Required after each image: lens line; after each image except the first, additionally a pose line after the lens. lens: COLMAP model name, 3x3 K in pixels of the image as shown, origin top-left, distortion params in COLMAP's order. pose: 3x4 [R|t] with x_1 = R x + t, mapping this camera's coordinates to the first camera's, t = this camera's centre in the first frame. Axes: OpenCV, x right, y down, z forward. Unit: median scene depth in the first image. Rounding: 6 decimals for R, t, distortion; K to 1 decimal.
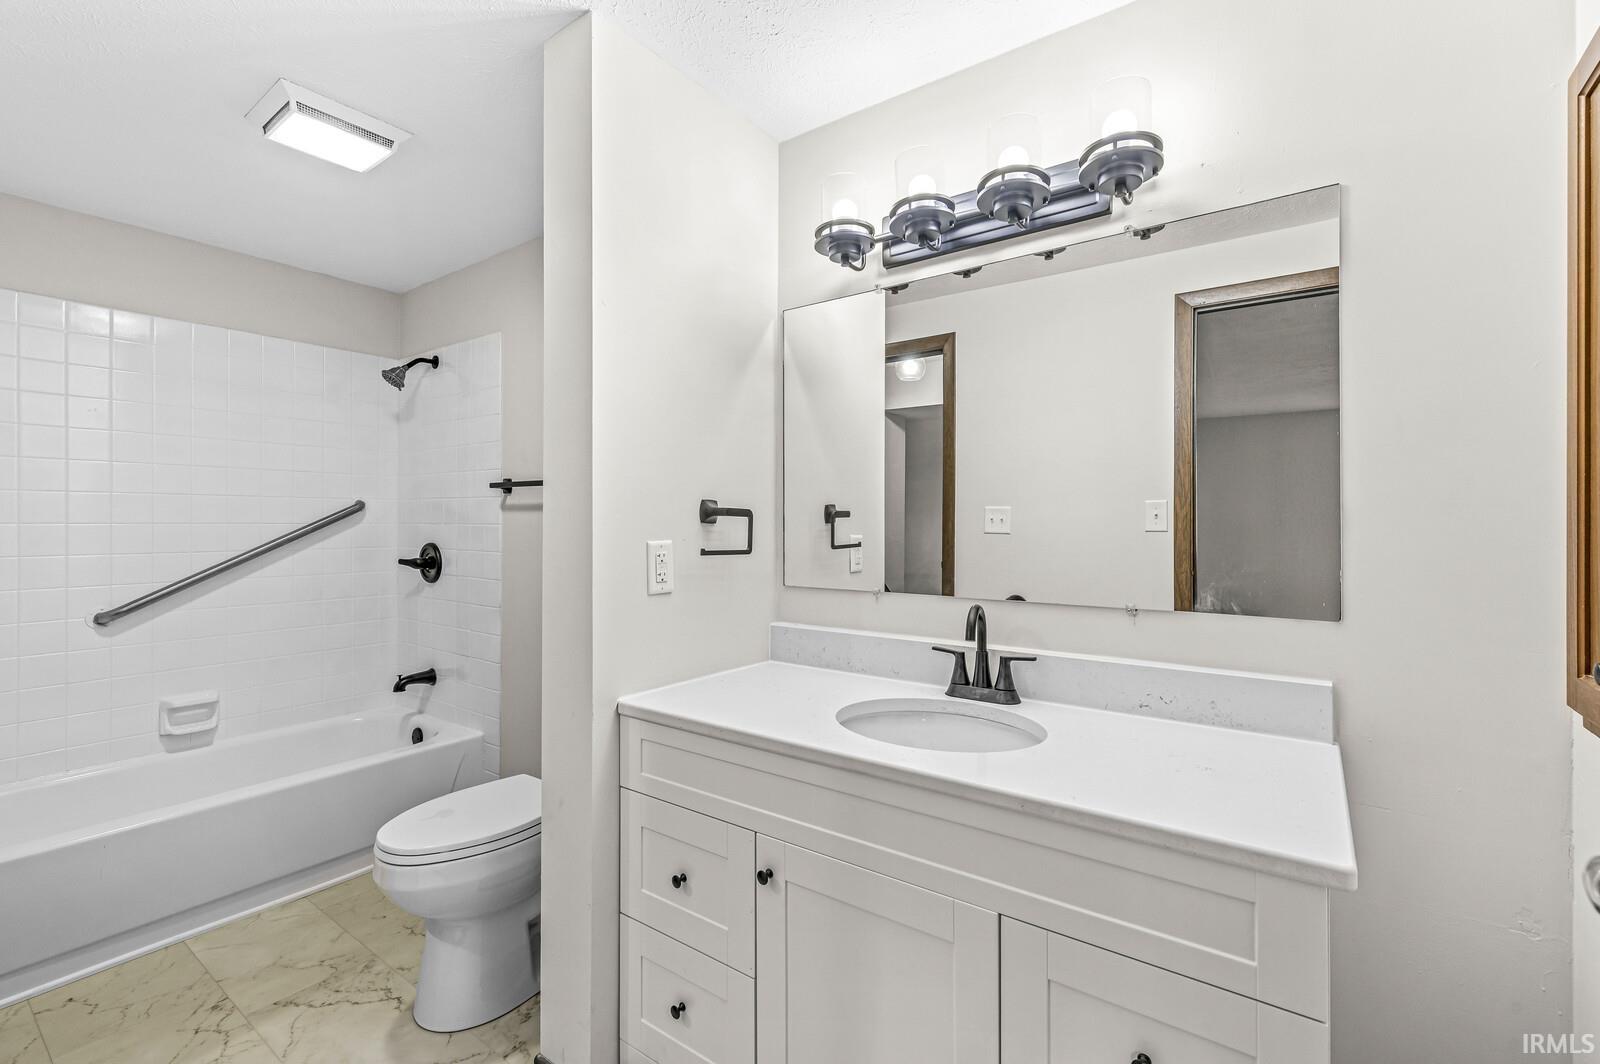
lens RADIAL K [[704.9, 0, 799.2], [0, 704.9, 528.4], [0, 0, 1]] dist [0.003160, -0.000576]
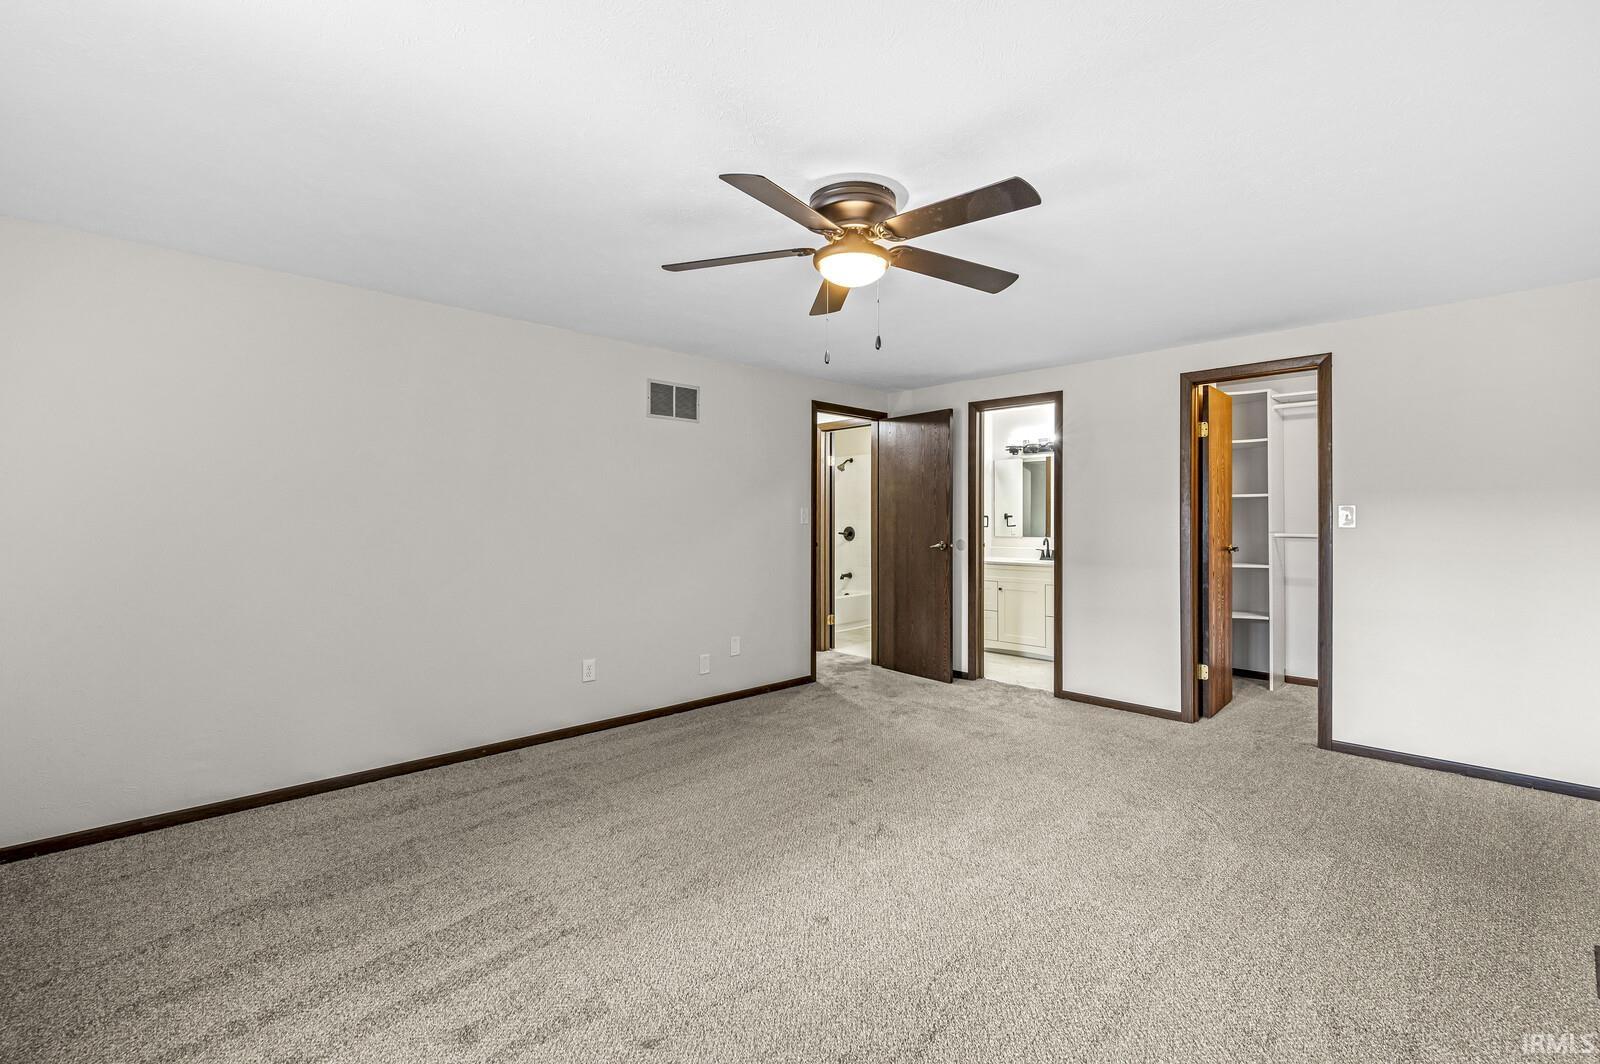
lens RADIAL K [[704.9, 0, 801.7], [0, 704.9, 531.6], [0, 0, 1]] dist [0.003160, -0.000576]
pose [[0.984367, 0.005440, -0.176045, -0.321951], [-0.005181, 0.999985, 0.001934, 0.050480], [0.176053, -0.000992, 0.984380, -2.467974]]
